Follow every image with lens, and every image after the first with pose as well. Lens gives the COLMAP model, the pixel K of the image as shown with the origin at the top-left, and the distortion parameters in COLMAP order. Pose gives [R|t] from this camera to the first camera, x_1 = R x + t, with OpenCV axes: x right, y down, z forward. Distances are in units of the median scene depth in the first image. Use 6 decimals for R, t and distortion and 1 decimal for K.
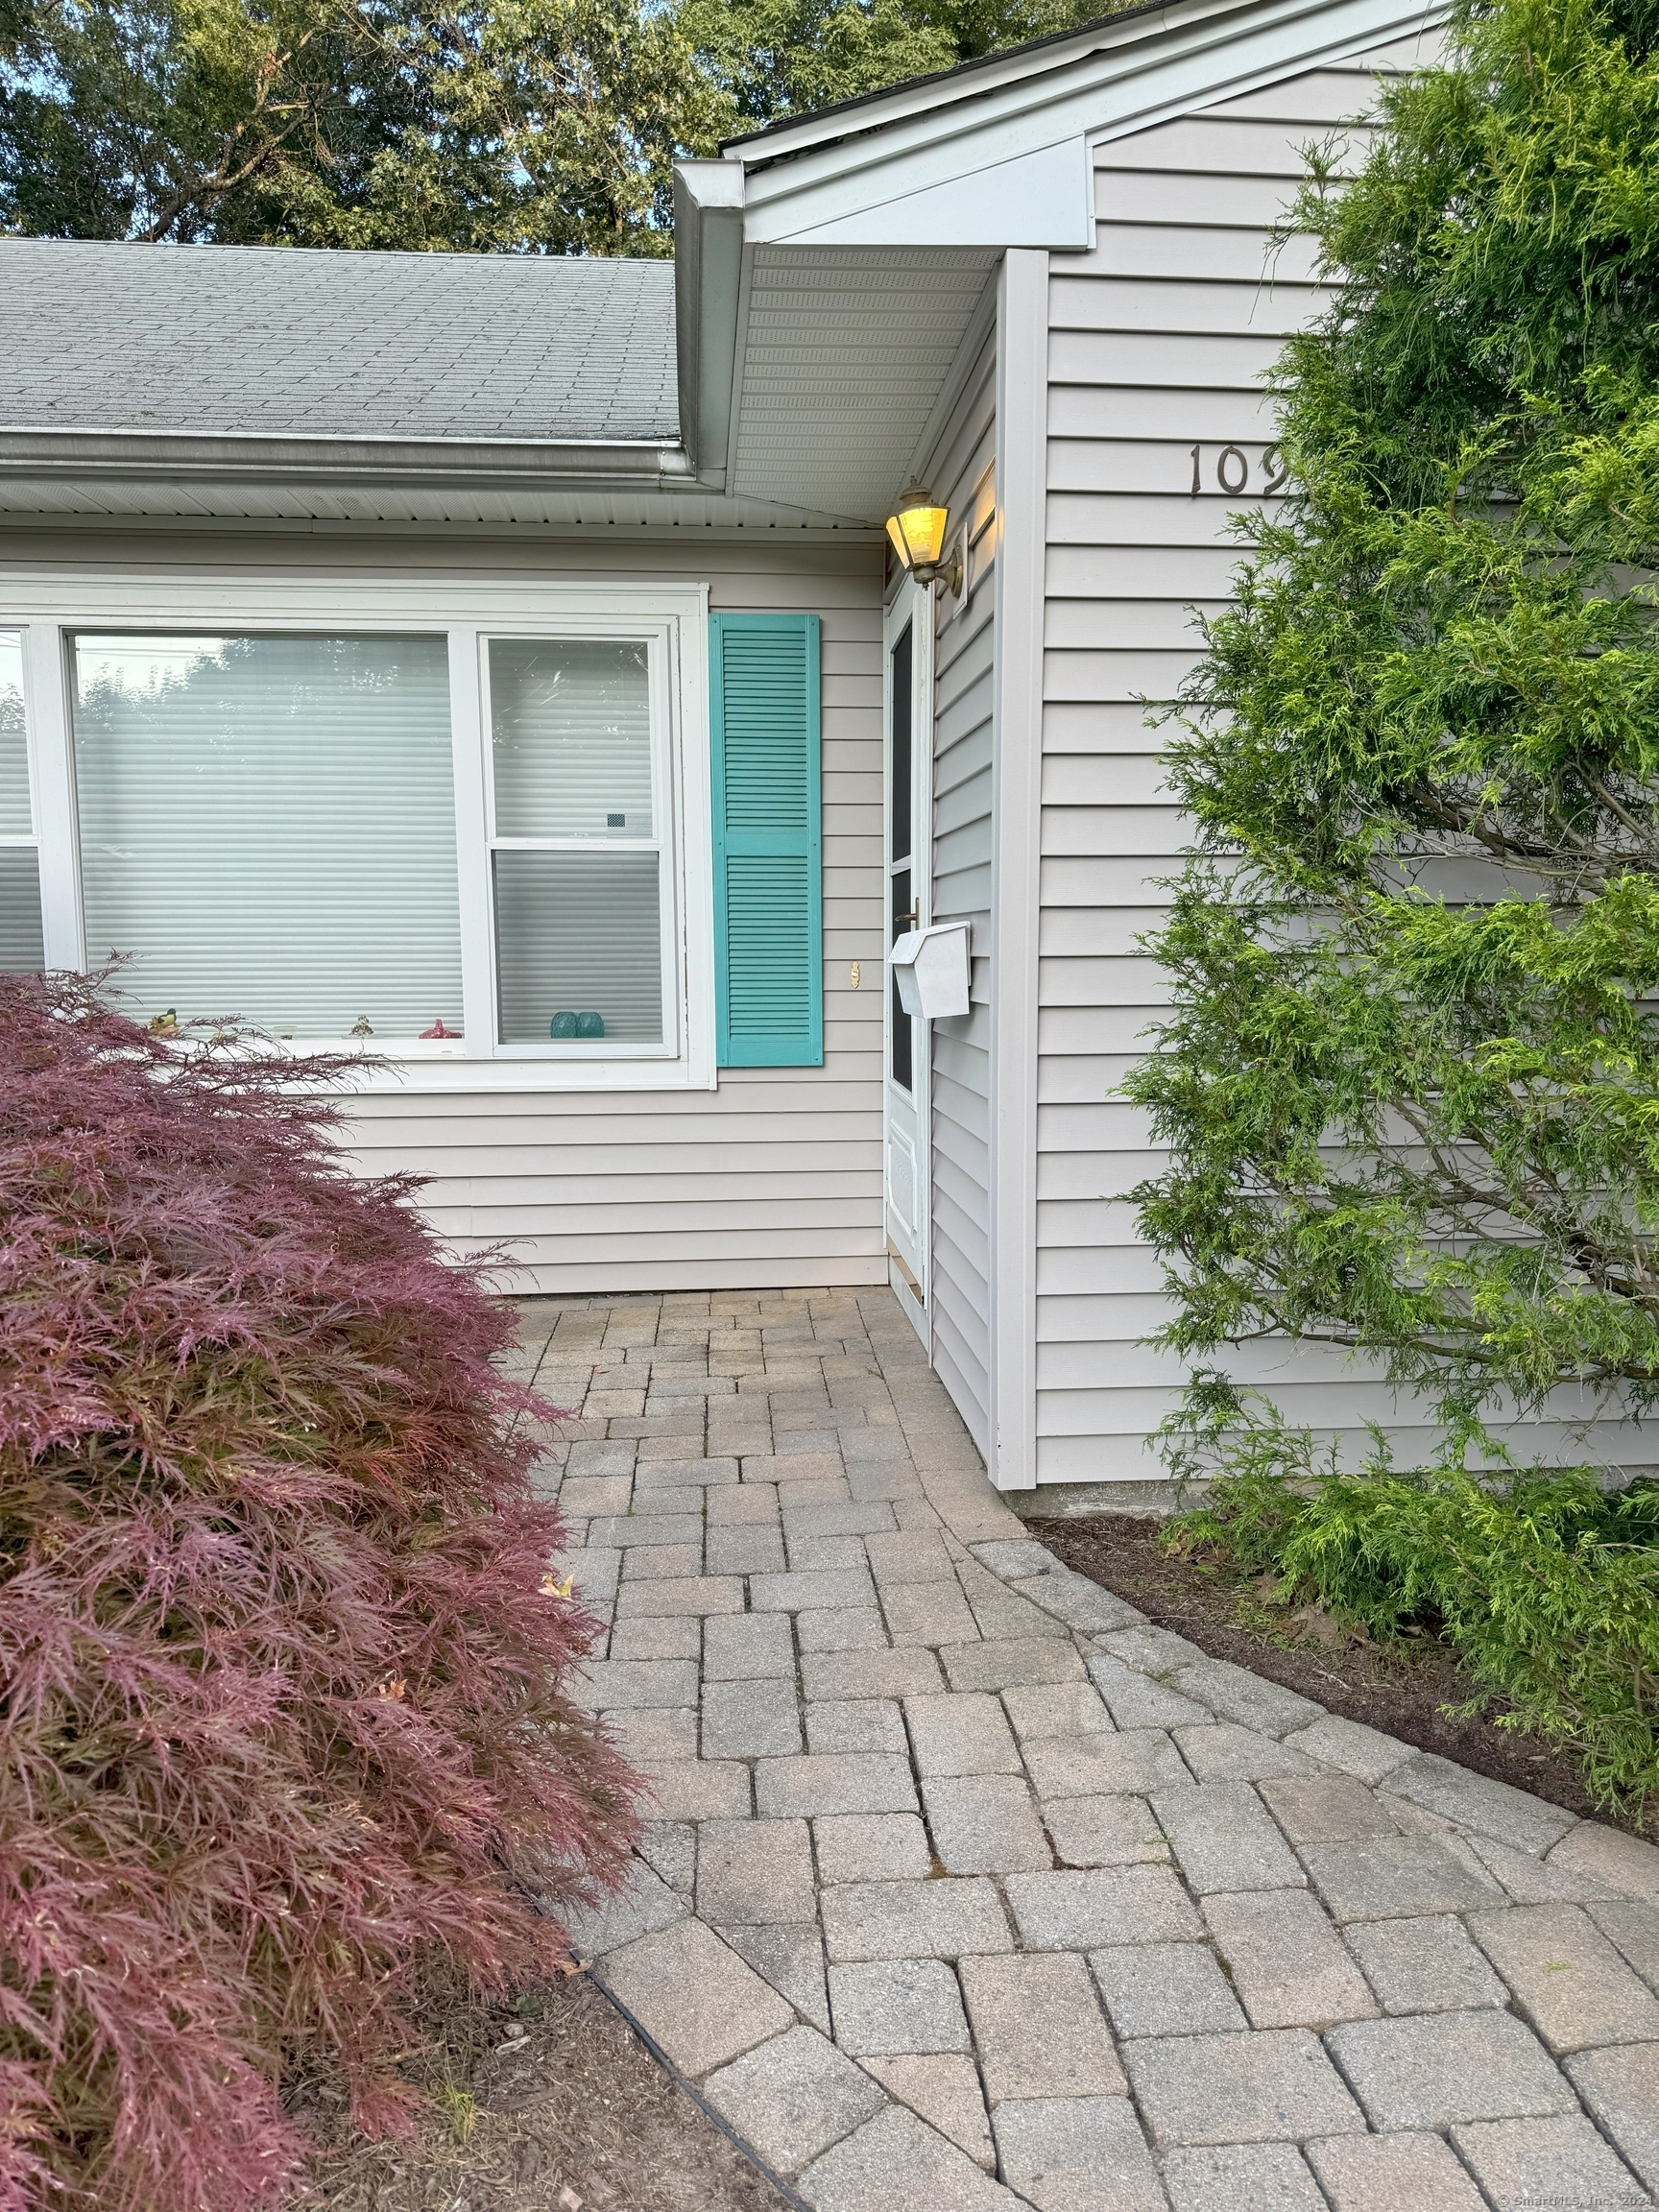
lens RADIAL K [[1567.5, 0, 820.3], [0, 1567.5, 1140.5], [0, 0, 1]] dist [0.101379, -0.190764]
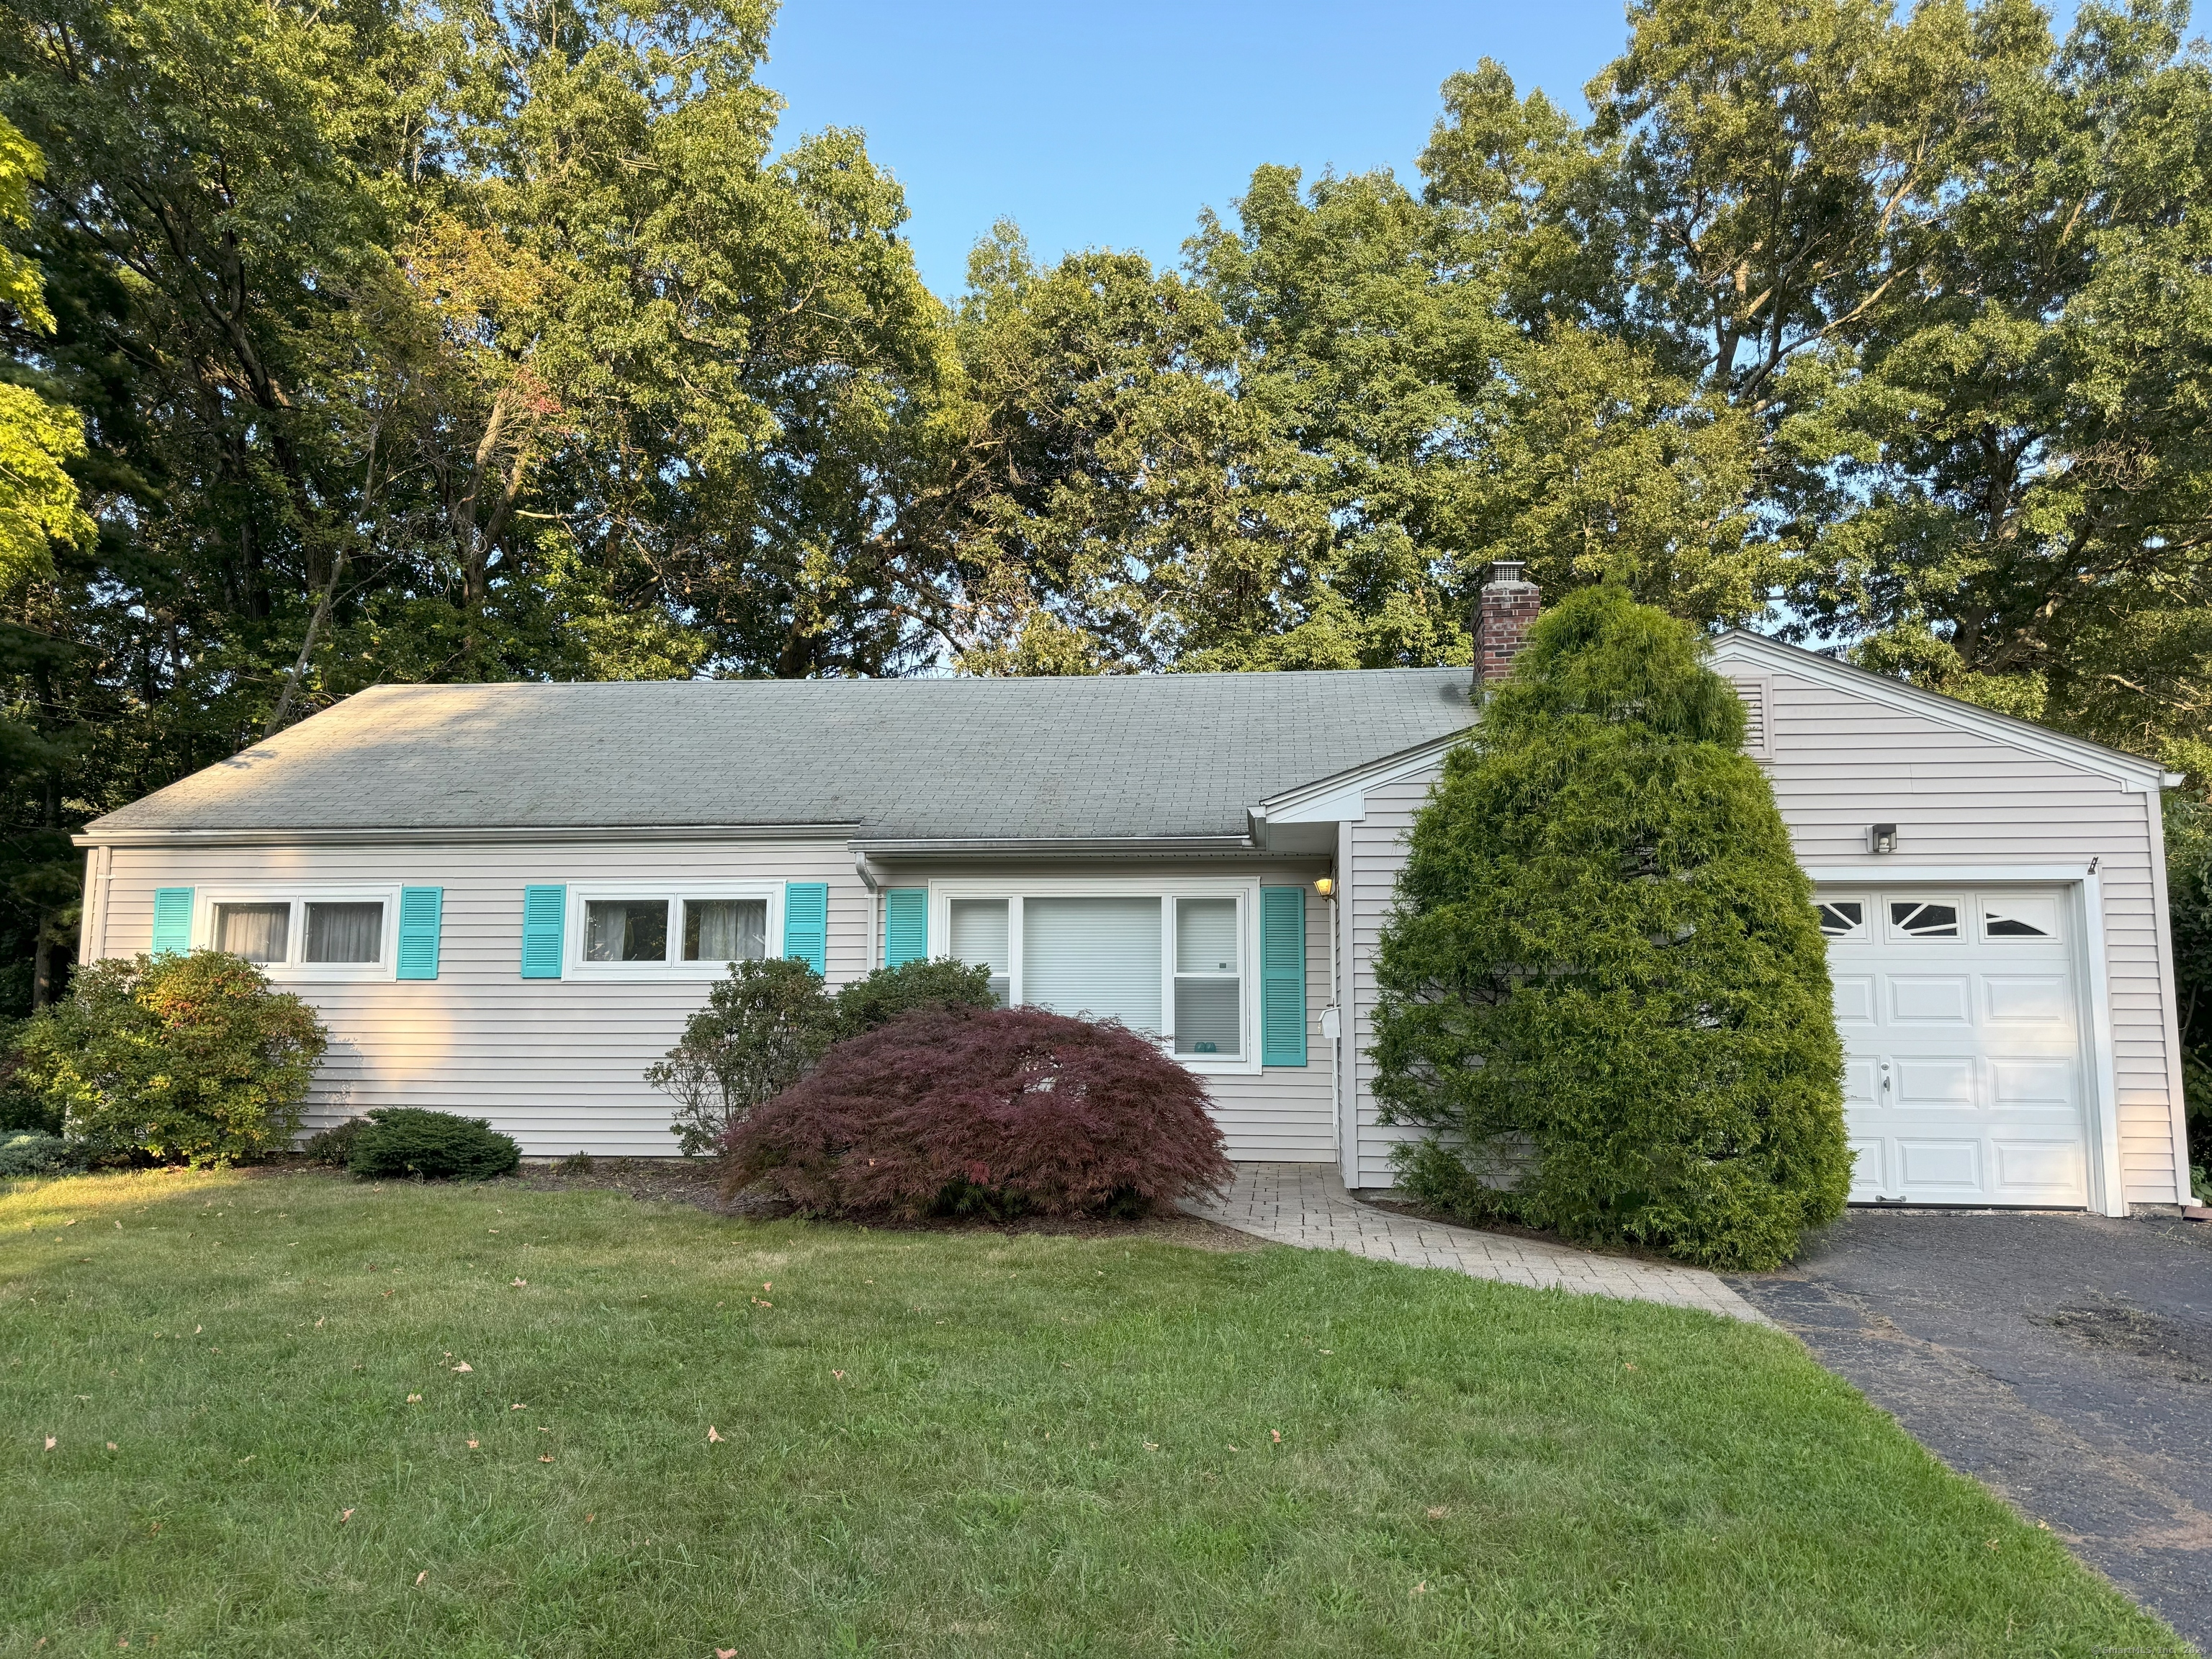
lens RADIAL K [[1567.5, 0, 1105.5], [0, 1567.5, 841.7], [0, 0, 1]] dist [0.101379, -0.190764]
pose [[0.983132, -0.010937, -0.182571, 0.147772], [-0.033016, 0.971199, -0.235969, 0.204654], [0.179893, 0.238017, 0.954456, -1.489432]]
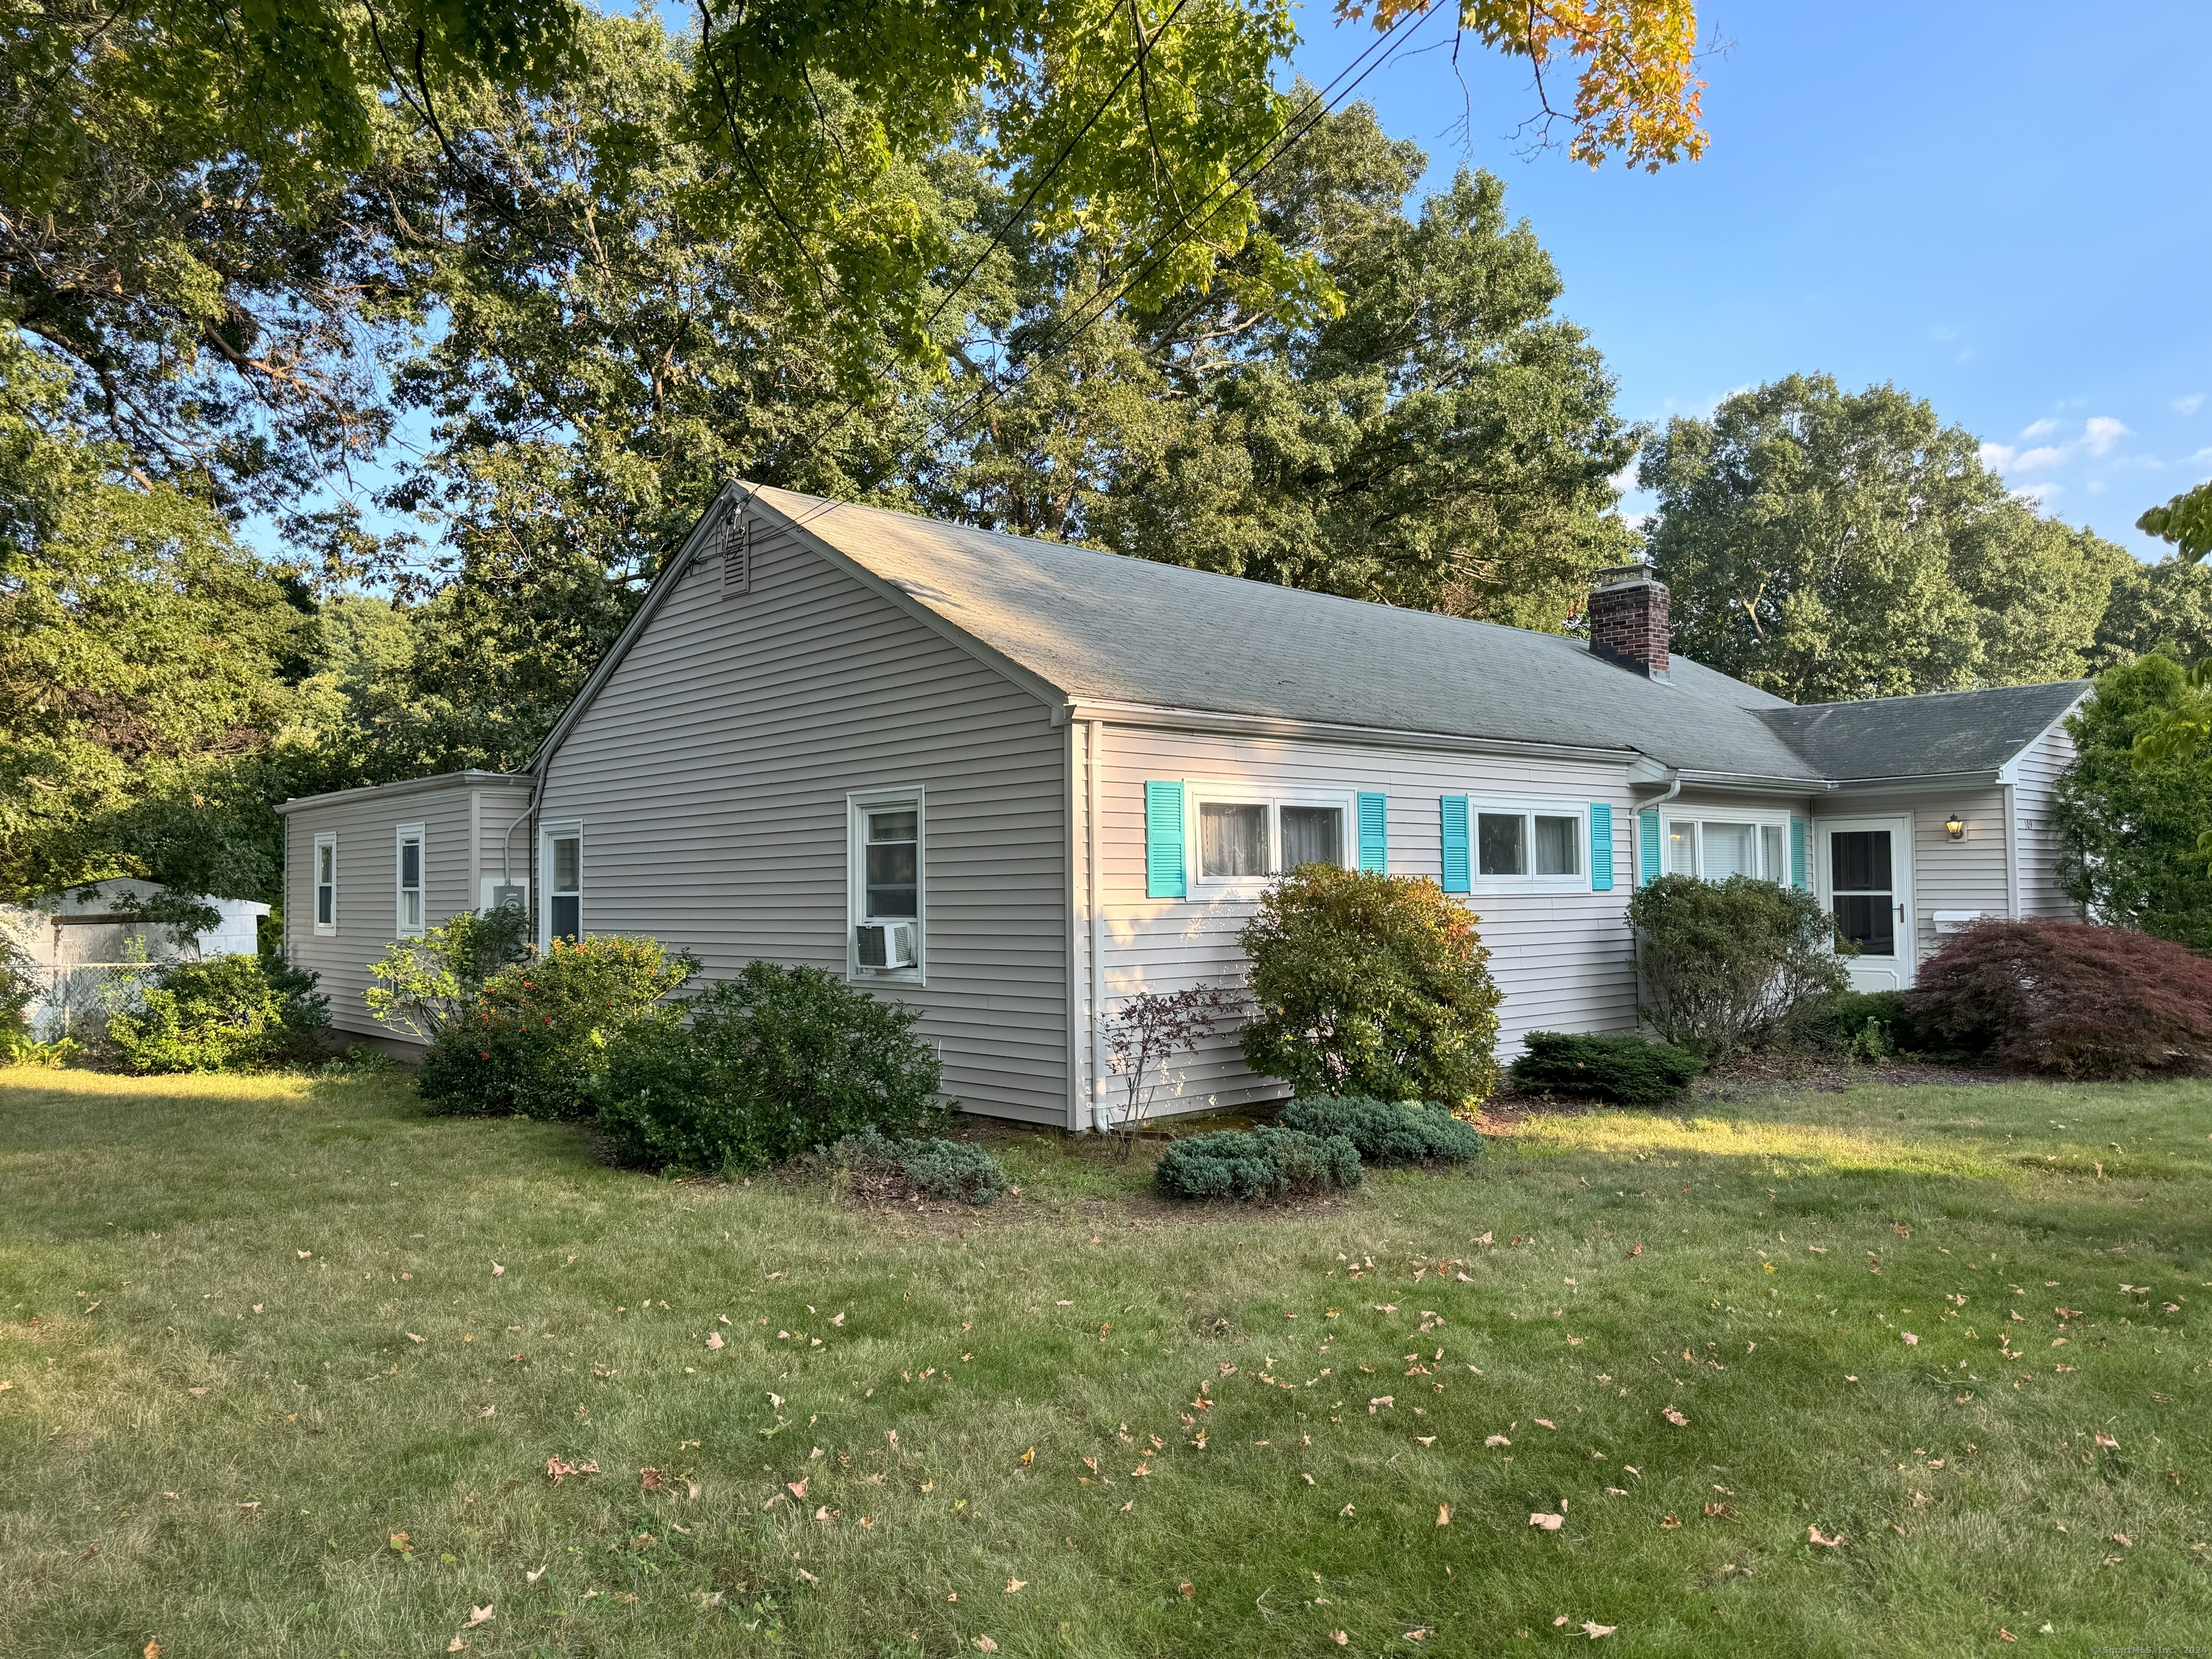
lens RADIAL K [[1567.5, 0, 1105.5], [0, 1567.5, 841.7], [0, 0, 1]] dist [0.101379, -0.190764]
pose [[0.780173, 0.017803, 0.625311, -3.427790], [0.086481, 0.986927, -0.135997, 0.072279], [-0.619558, 0.160179, 0.768434, -0.789881]]
